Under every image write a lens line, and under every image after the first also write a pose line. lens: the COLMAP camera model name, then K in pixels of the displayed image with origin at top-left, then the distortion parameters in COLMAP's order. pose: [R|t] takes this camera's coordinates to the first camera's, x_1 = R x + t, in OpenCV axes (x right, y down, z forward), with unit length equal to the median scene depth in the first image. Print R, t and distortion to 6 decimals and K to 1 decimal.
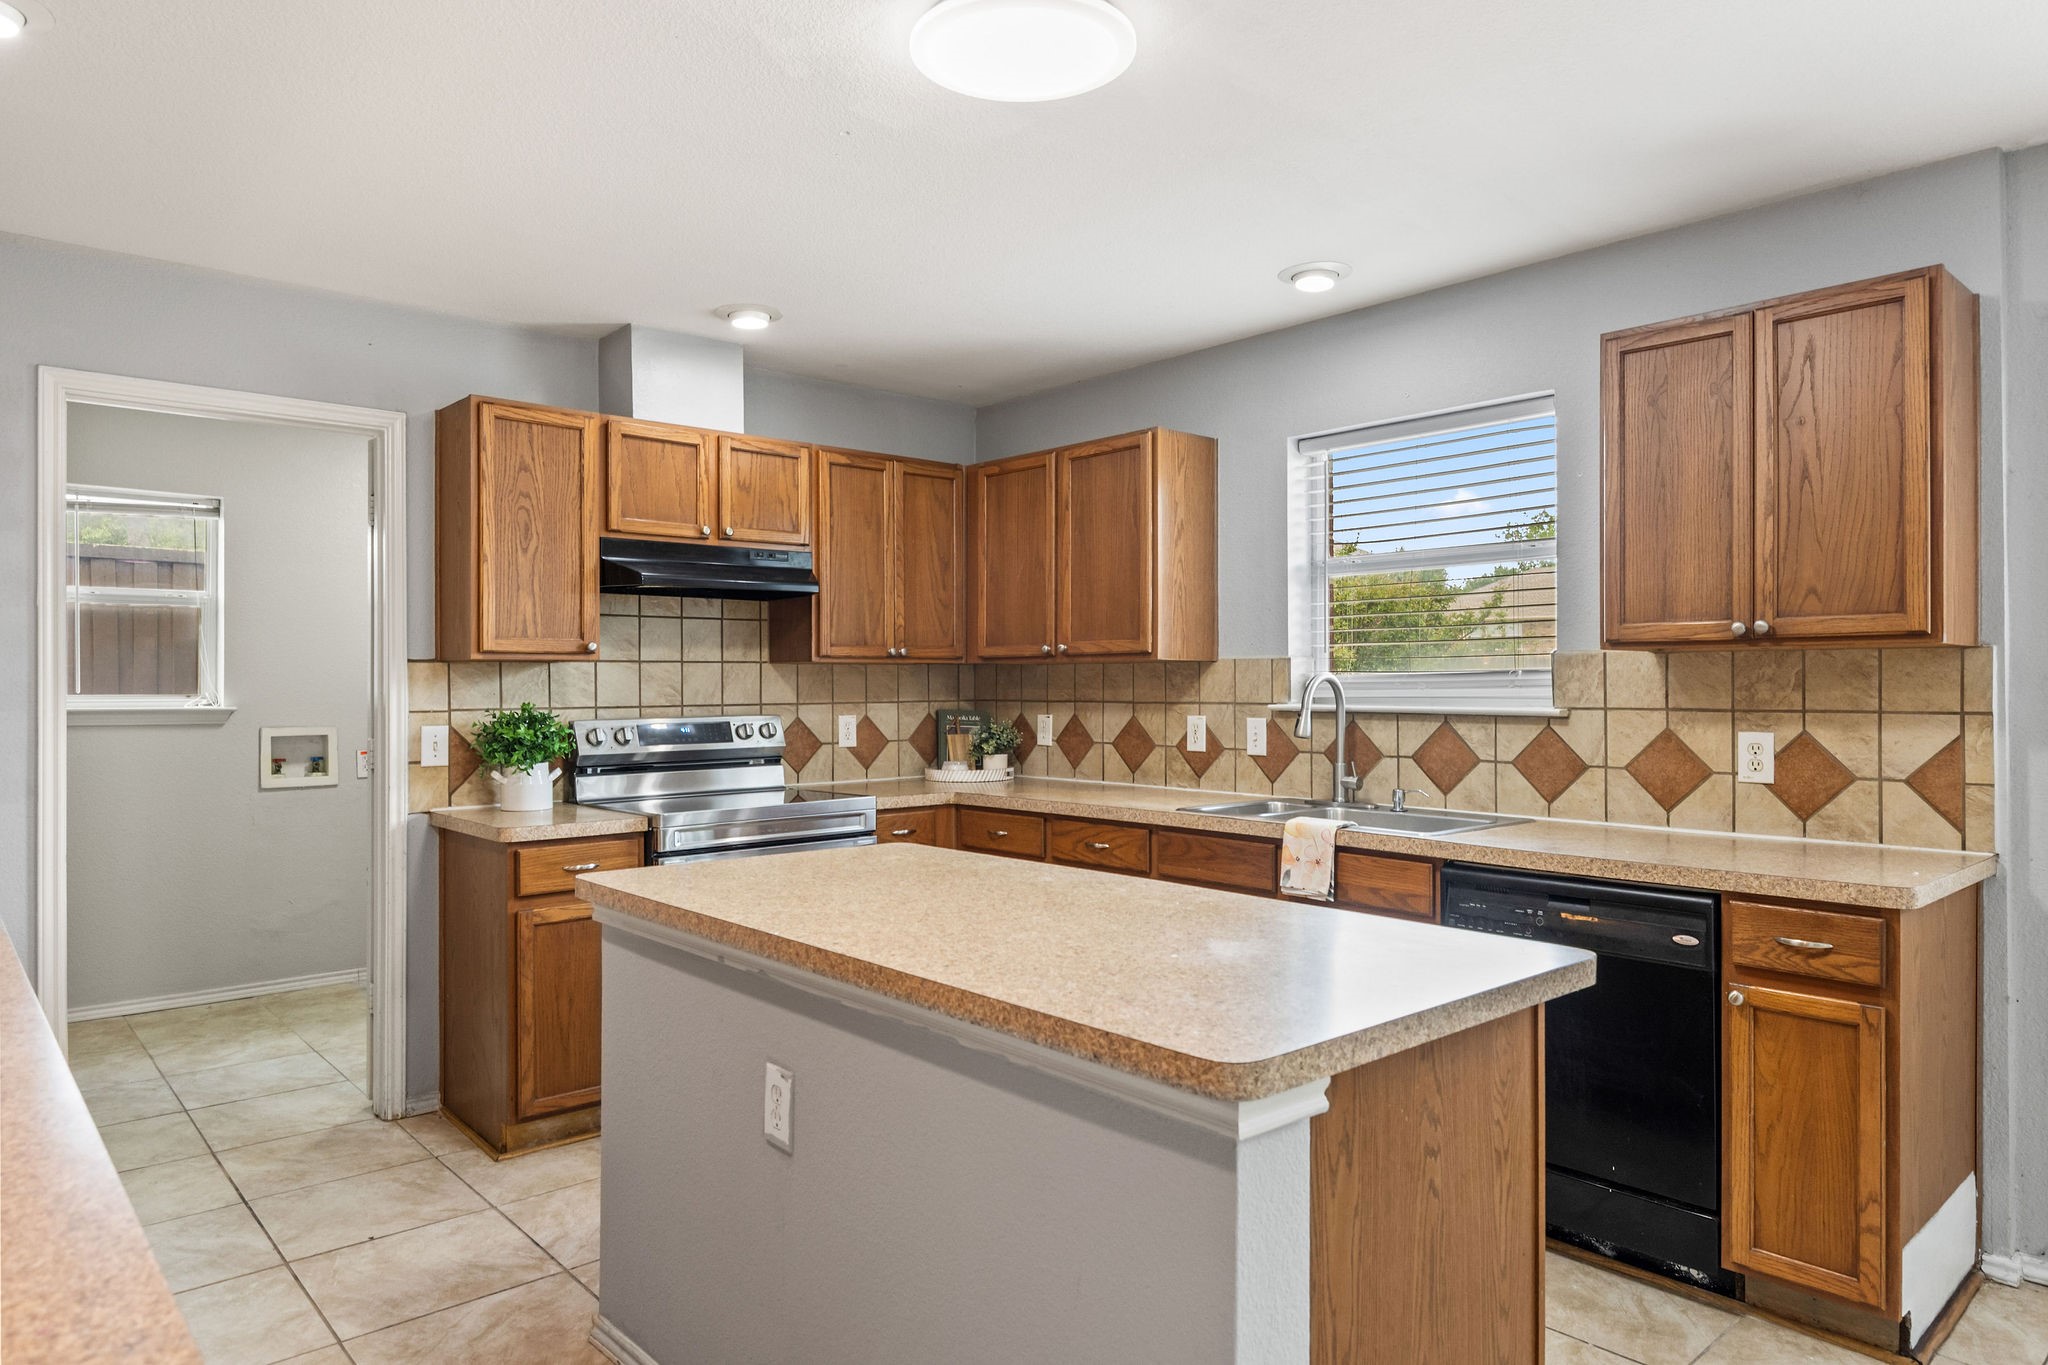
lens RADIAL K [[1261.3, 0, 1023.8], [0, 1261.3, 681.7], [0, 0, 1]] dist [-0.004639, -0.003504]
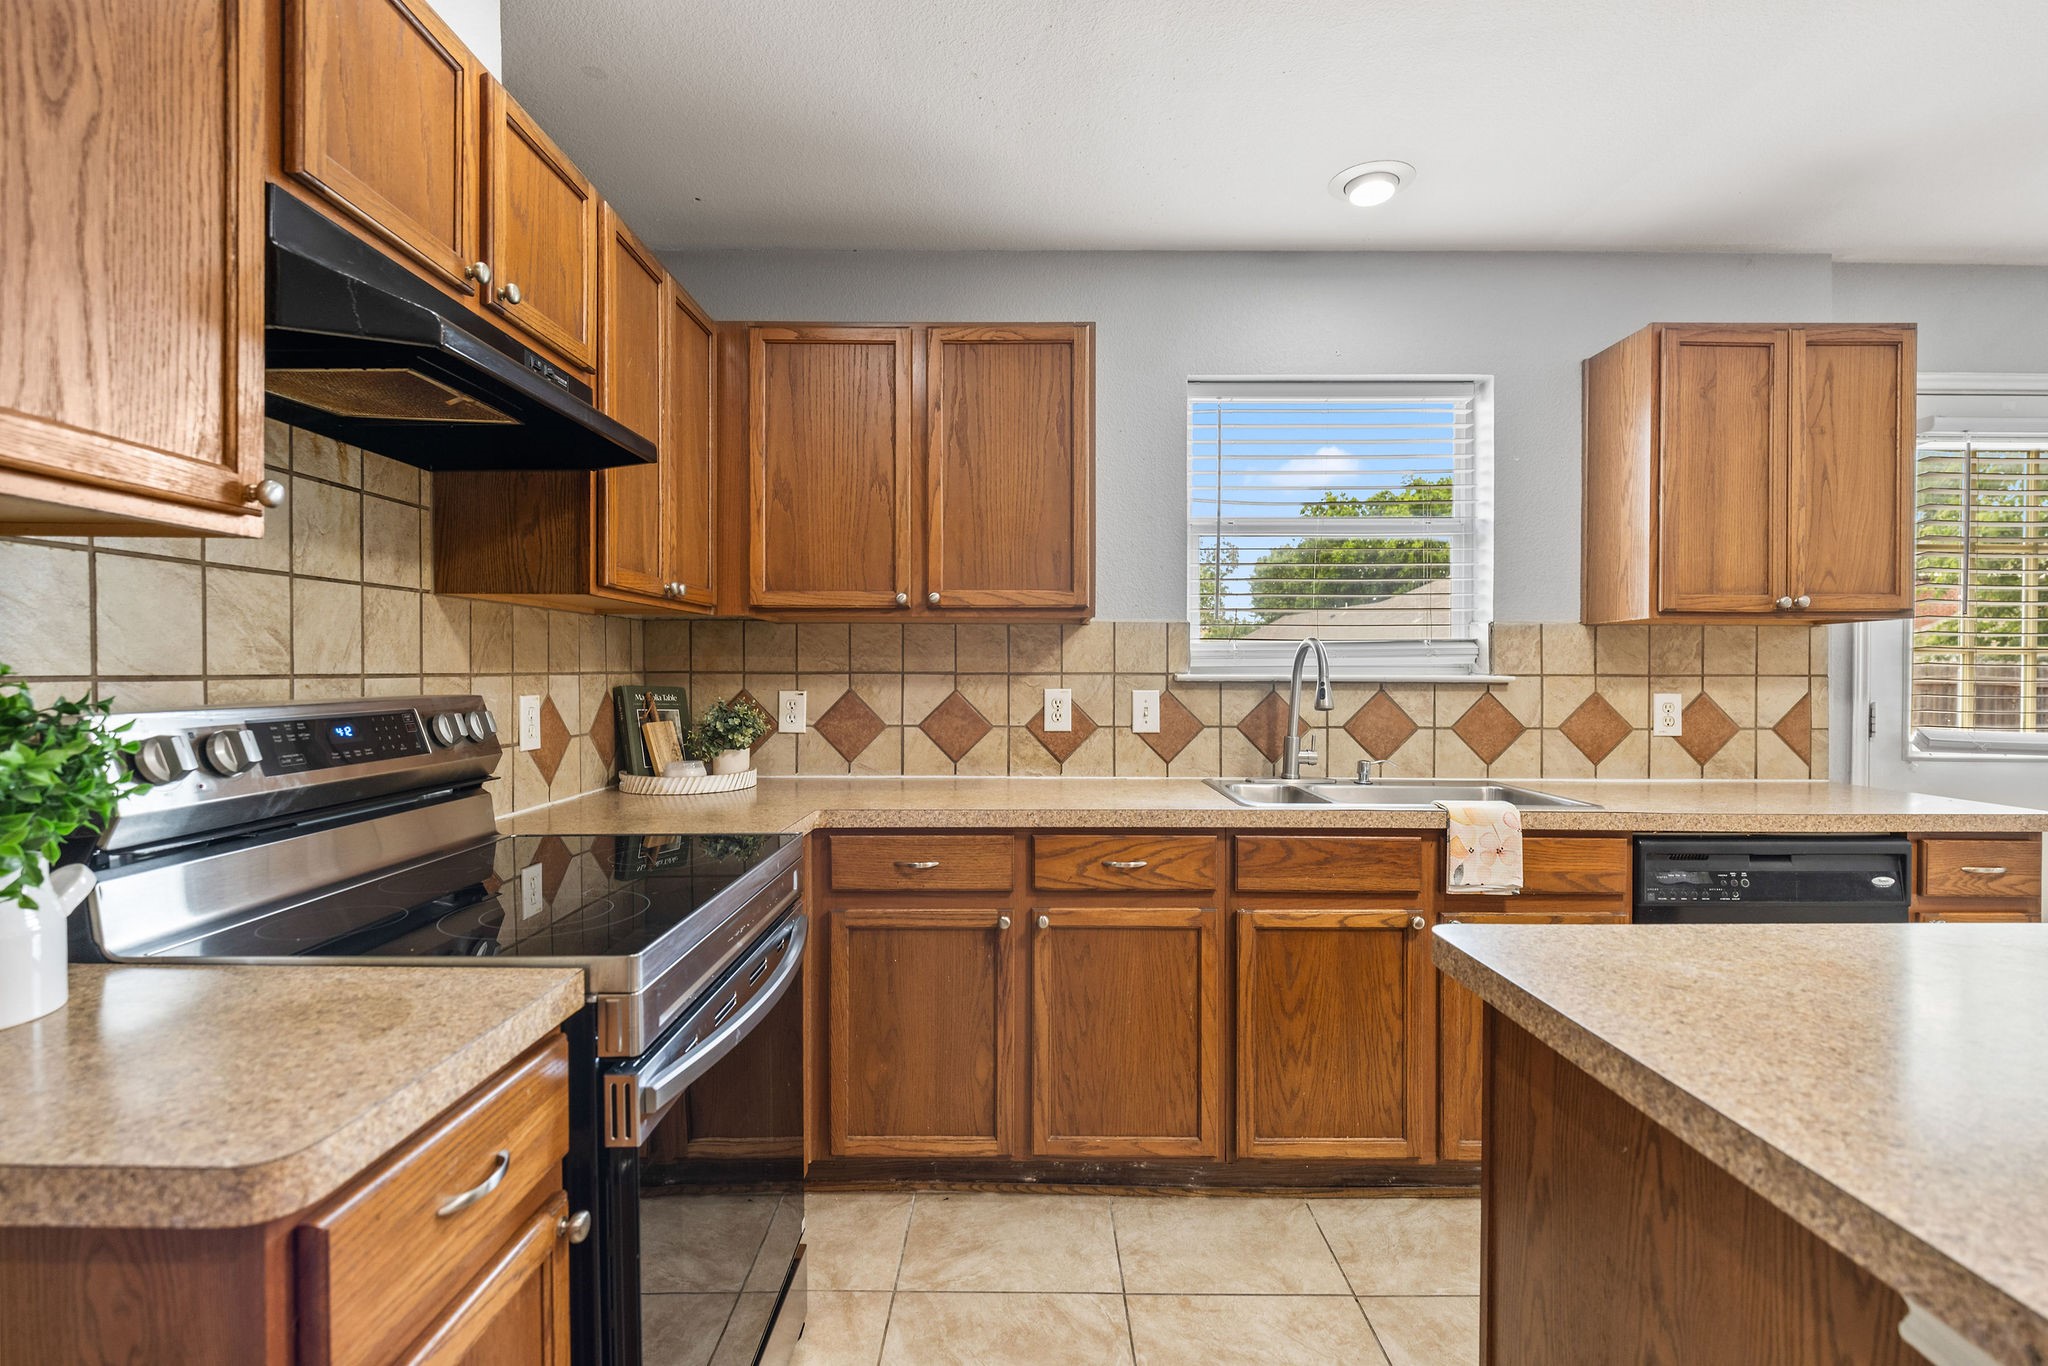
lens RADIAL K [[955.8, 0, 1026.4], [0, 955.8, 679.8], [0, 0, 1]] dist [-0.002294, -0.001645]
pose [[0.667029, -0.002240, 0.745028, -0.426848], [-0.005481, 0.999954, 0.007914, 0.019977], [-0.745011, -0.009363, 0.666986, 0.729383]]
